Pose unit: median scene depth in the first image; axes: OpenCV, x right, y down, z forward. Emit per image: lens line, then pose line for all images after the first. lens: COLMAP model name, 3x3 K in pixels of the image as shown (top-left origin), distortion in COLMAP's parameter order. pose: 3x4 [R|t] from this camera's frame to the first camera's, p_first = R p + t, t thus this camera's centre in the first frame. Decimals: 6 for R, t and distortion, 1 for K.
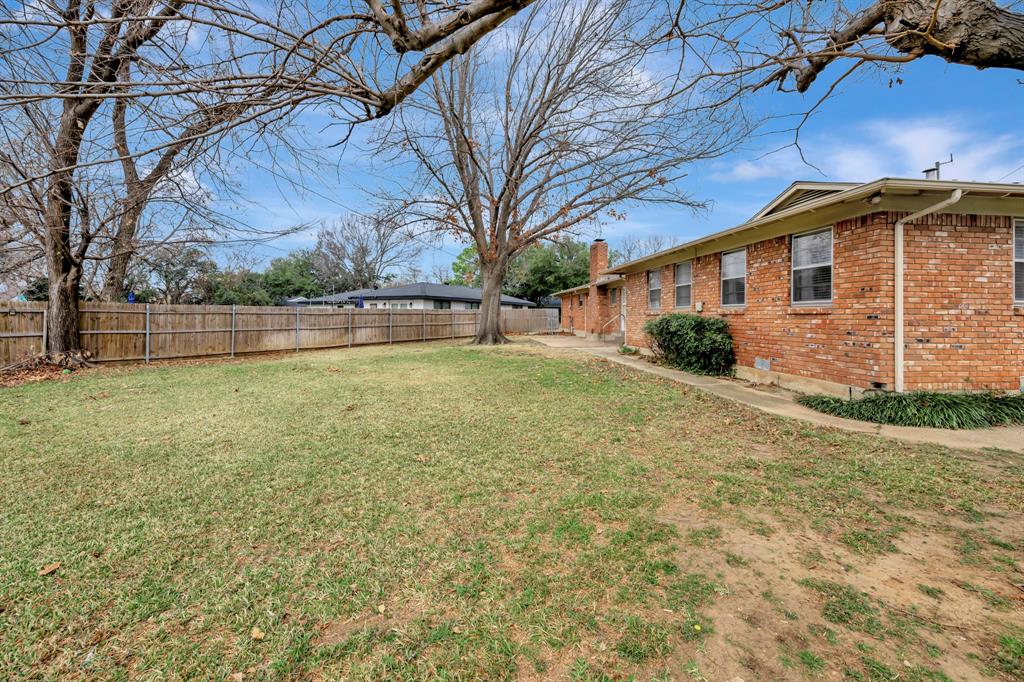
lens RADIAL K [[393.6, 0, 509.8], [0, 393.6, 327.8], [0, 0, 1]] dist [-0.001493, -0.000226]
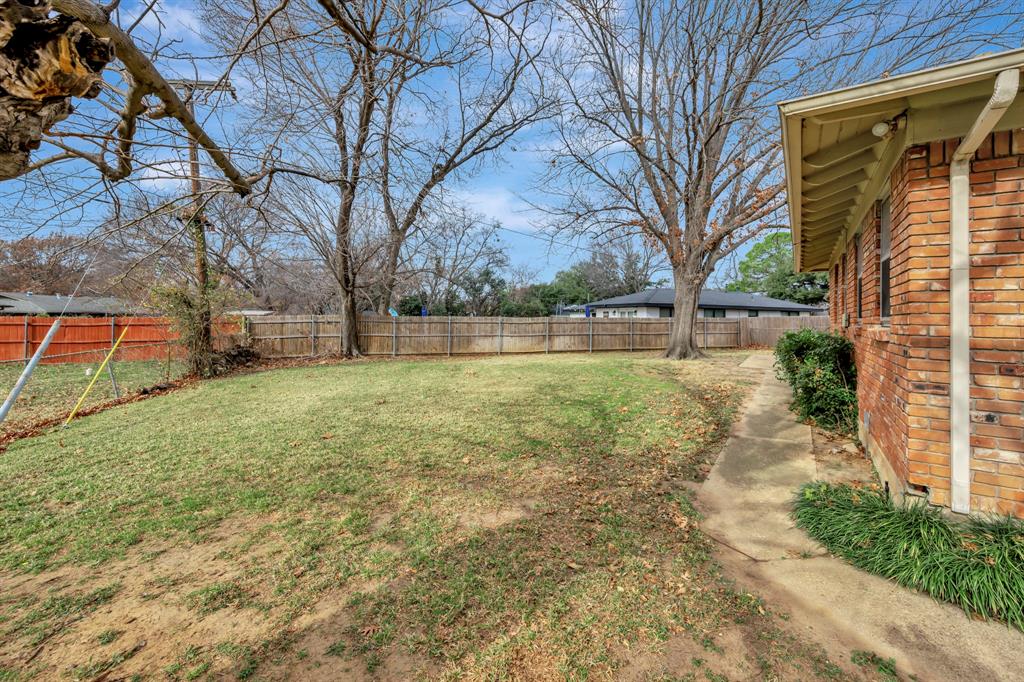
lens RADIAL K [[401.1, 0, 515.9], [0, 401.1, 333.1], [0, 0, 1]] dist [-0.000171, 0.000050]
pose [[0.795337, 0.023695, -0.605705, 0.230965], [-0.026344, 0.999643, 0.004515, -0.011607], [0.605595, 0.012365, 0.795677, 0.075019]]
